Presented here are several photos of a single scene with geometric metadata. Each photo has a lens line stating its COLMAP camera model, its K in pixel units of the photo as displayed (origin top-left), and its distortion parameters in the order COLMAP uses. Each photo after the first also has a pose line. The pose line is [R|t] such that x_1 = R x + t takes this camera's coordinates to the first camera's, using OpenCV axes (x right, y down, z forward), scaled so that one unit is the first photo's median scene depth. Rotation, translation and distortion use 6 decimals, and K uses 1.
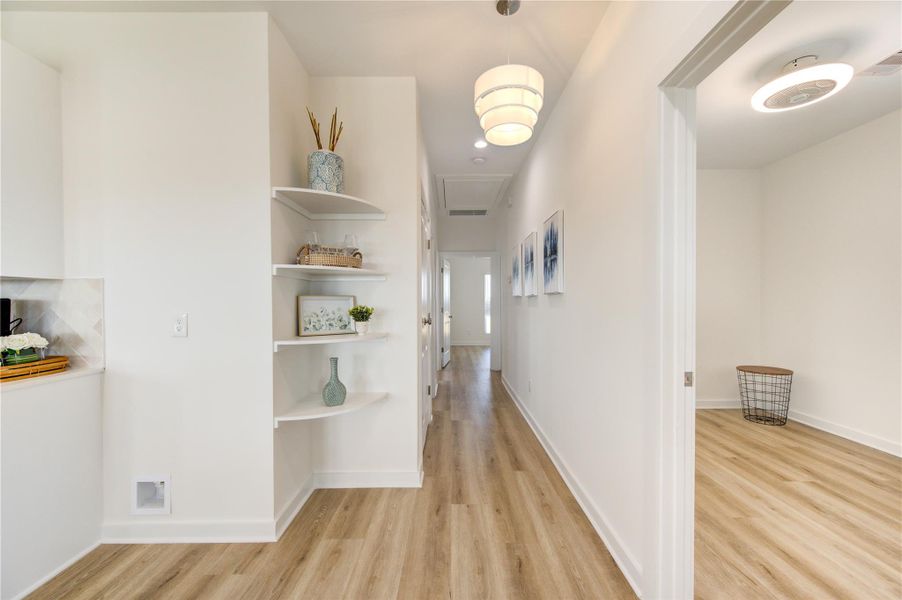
lens RADIAL K [[348.2, 0, 451.1], [0, 348.2, 306.1], [0, 0, 1]] dist [-0.002110, -0.000681]
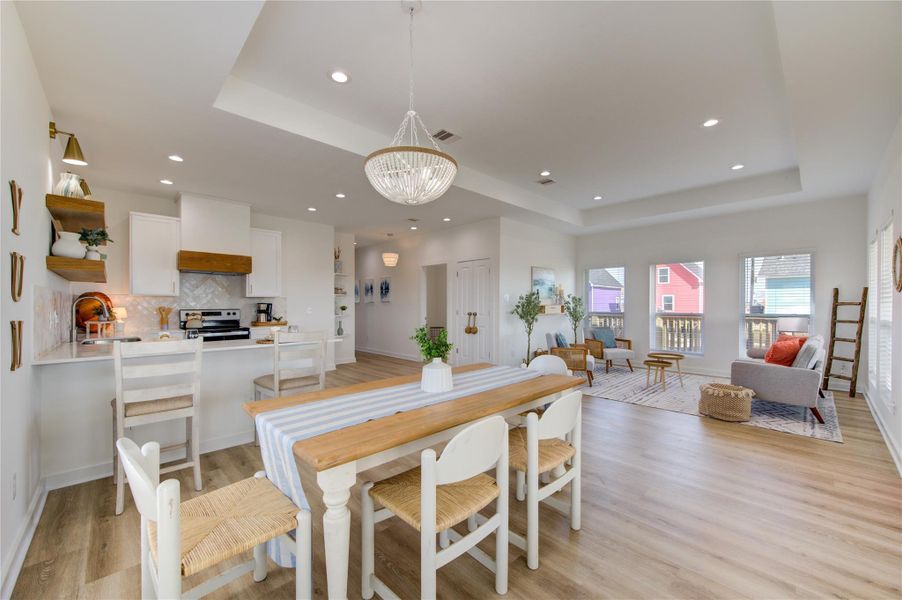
lens RADIAL K [[348.2, 0, 455.1], [0, 348.2, 308.3], [0, 0, 1]] dist [-0.002110, -0.000681]
pose [[0.718994, -0.000962, 0.695015, -1.687153], [-0.000371, 0.999998, 0.001768, 0.016009], [-0.695016, -0.001529, 0.718993, -1.977713]]
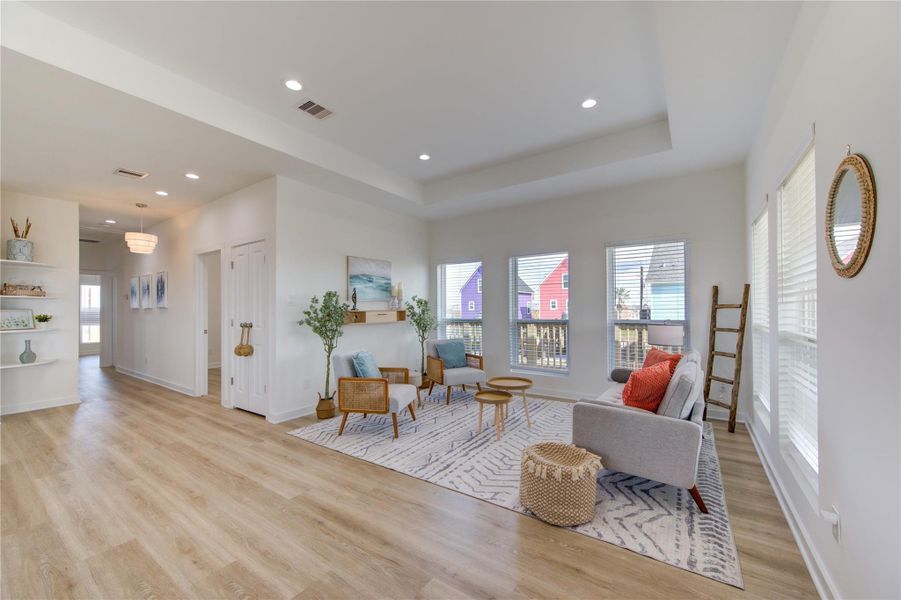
lens RADIAL K [[347.8, 0, 453.2], [0, 347.8, 308.8], [0, 0, 1]] dist [-0.002110, -0.000681]
pose [[0.561727, 0.004112, 0.827312, -0.550532], [0.009118, 0.999896, -0.011160, 0.009571], [-0.827272, 0.013812, 0.561631, -1.978829]]
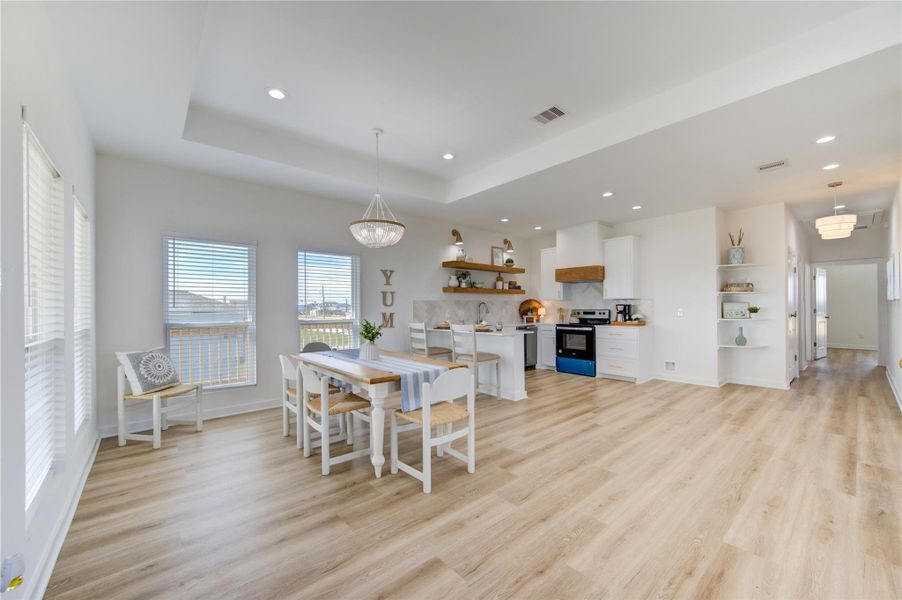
lens RADIAL K [[348.2, 0, 452.8], [0, 348.2, 303.5], [0, 0, 1]] dist [-0.002110, -0.000681]
pose [[0.655538, -0.005185, -0.755144, 0.180970], [-0.002418, 0.999957, -0.008966, 0.004194], [0.755158, 0.007704, 0.655498, -2.015180]]
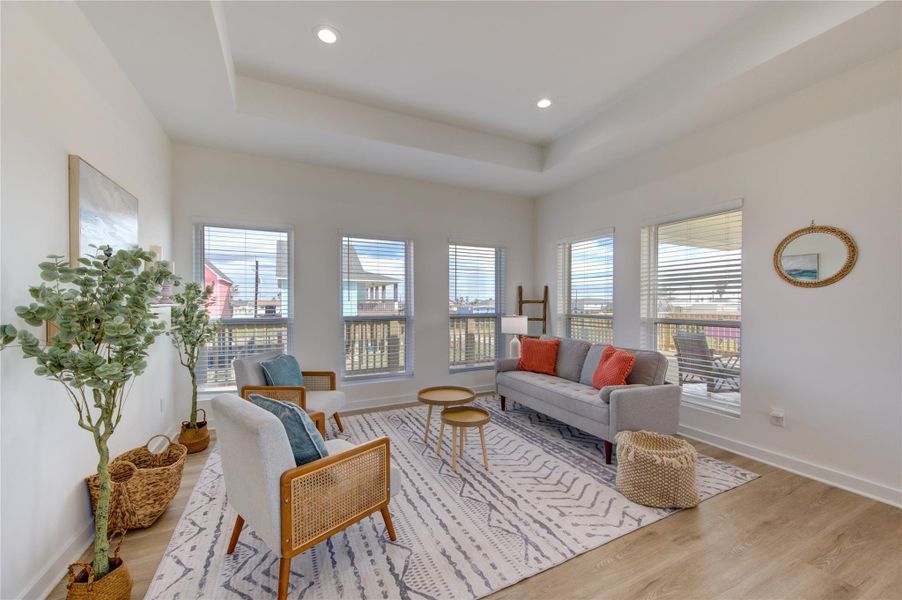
lens RADIAL K [[348.2, 0, 450.3], [0, 348.2, 304.1], [0, 0, 1]] dist [-0.002110, -0.000681]
pose [[-0.435413, 0.003701, 0.900223, -0.248009], [0.010760, 0.999942, 0.001093, -0.001852], [-0.900167, 0.010163, -0.435427, -0.751123]]
